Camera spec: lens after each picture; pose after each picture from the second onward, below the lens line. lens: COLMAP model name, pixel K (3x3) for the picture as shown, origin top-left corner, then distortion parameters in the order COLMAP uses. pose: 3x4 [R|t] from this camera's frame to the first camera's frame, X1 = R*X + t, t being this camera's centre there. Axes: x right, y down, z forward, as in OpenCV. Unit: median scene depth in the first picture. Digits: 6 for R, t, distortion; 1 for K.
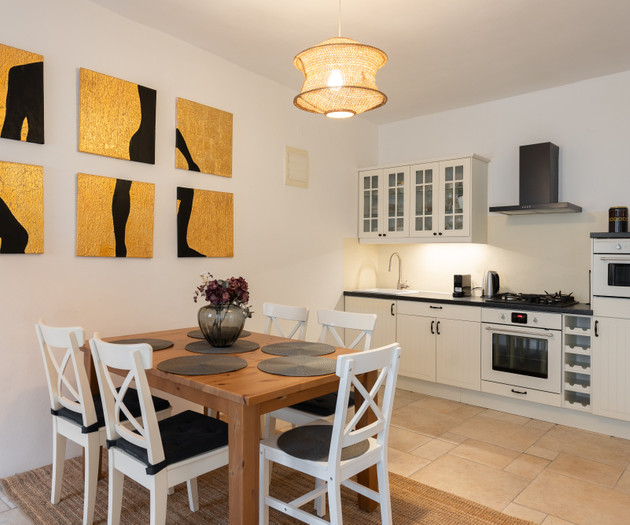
lens RADIAL K [[485.1, 0, 315.4], [0, 485.1, 259.8], [0, 0, 1]] dist [0.016445, -0.006260]
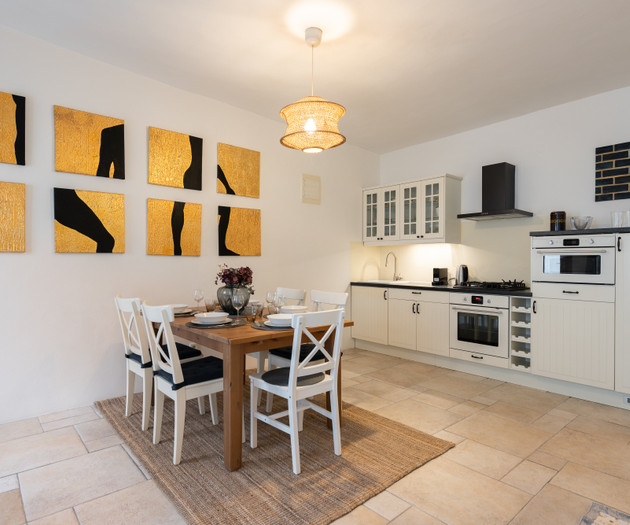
lens RADIAL K [[391.1, 0, 314.4], [0, 391.1, 263.6], [0, 0, 1]] dist [0.012011, 0.001313]
pose [[0.991719, -0.011499, -0.127914, 0.152742], [0.011133, 0.999932, -0.003576, 0.027428], [0.127946, 0.002122, 0.991779, -0.102149]]
